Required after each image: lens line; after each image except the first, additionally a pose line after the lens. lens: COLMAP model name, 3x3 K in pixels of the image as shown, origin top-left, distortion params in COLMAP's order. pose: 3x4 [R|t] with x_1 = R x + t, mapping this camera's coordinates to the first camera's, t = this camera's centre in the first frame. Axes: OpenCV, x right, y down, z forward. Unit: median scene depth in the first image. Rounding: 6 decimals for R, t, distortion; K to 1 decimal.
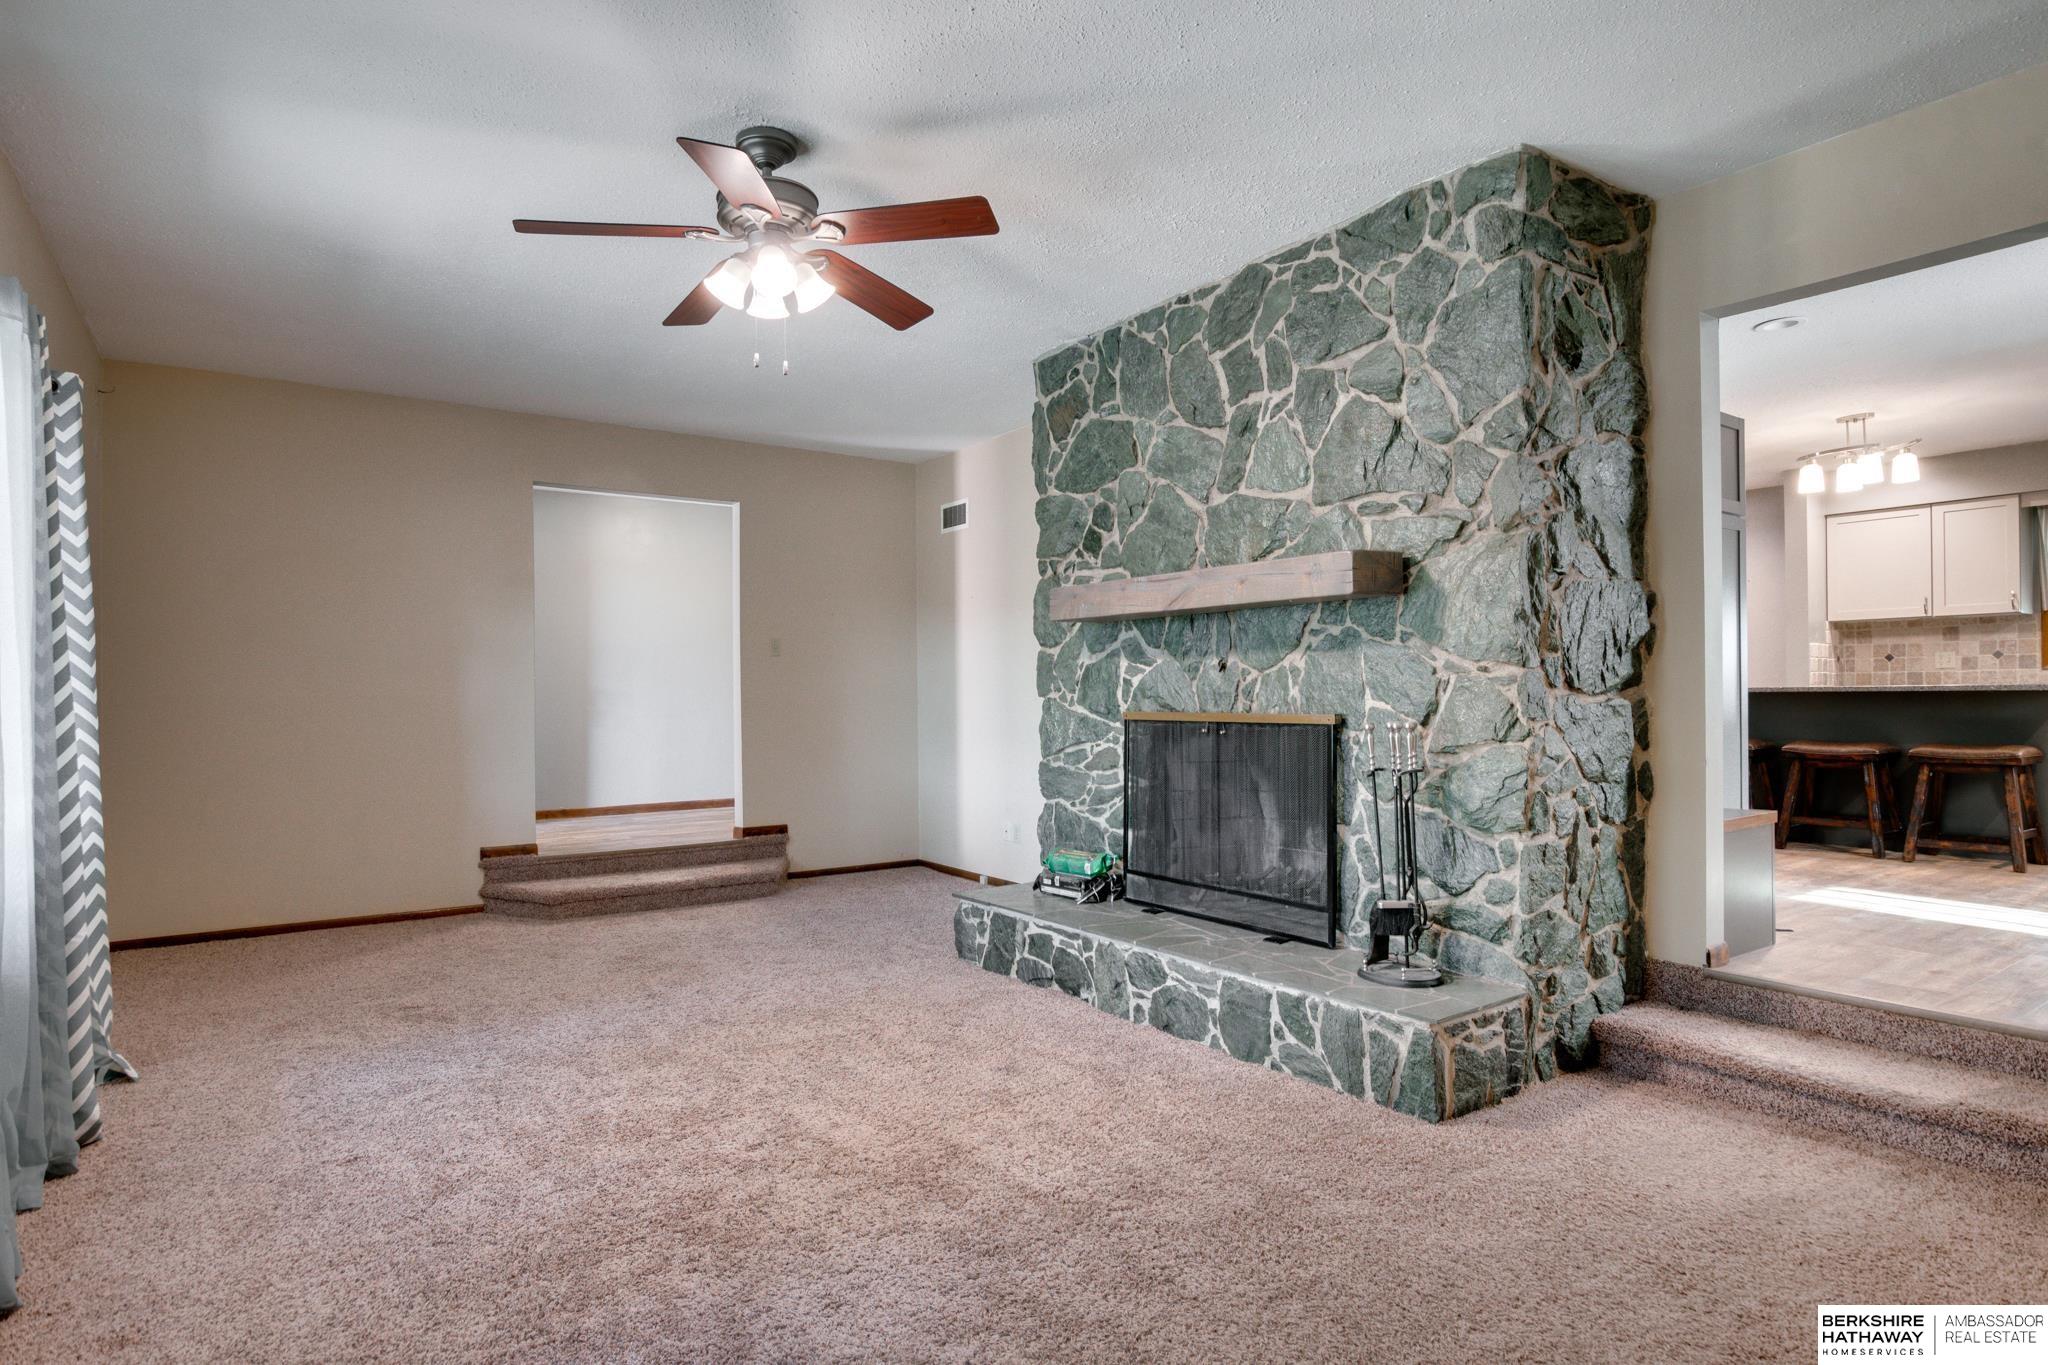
lens RADIAL K [[1122.0, 0, 1024.0], [0, 1122.0, 682.5], [0, 0, 1]] dist [0.001073, 0.000611]
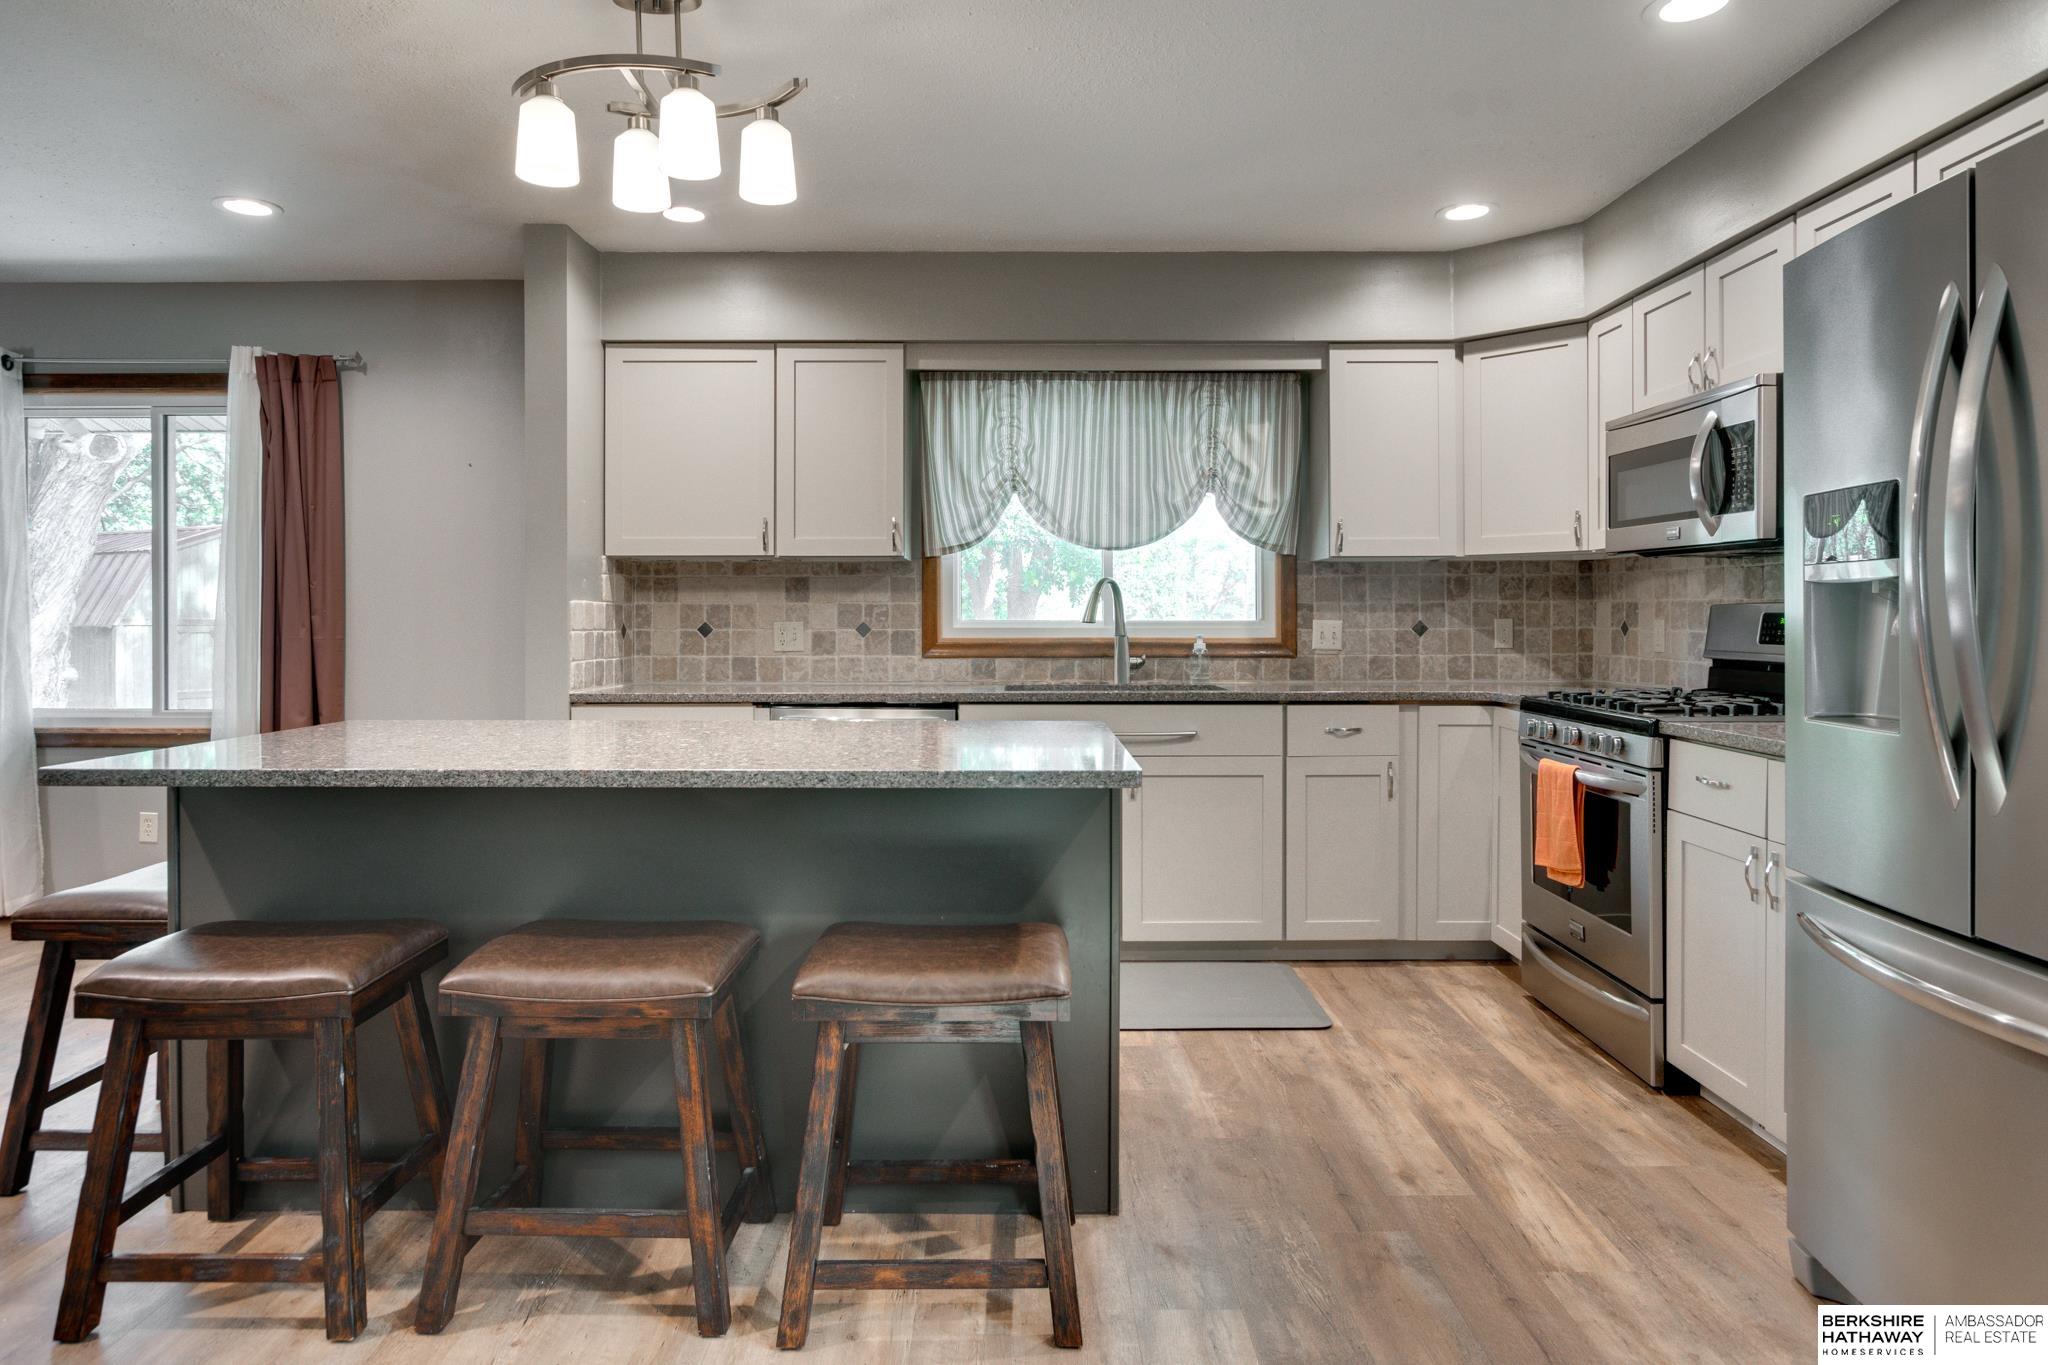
lens RADIAL K [[1130.0, 0, 1021.6], [0, 1130.0, 621.0], [0, 0, 1]] dist [0.000664, 0.000145]
pose [[0.578489, 0.002474, 0.815687, 0.449328], [-0.011728, 0.999917, 0.005285, -0.033173], [-0.815606, -0.012624, 0.578470, 0.606936]]
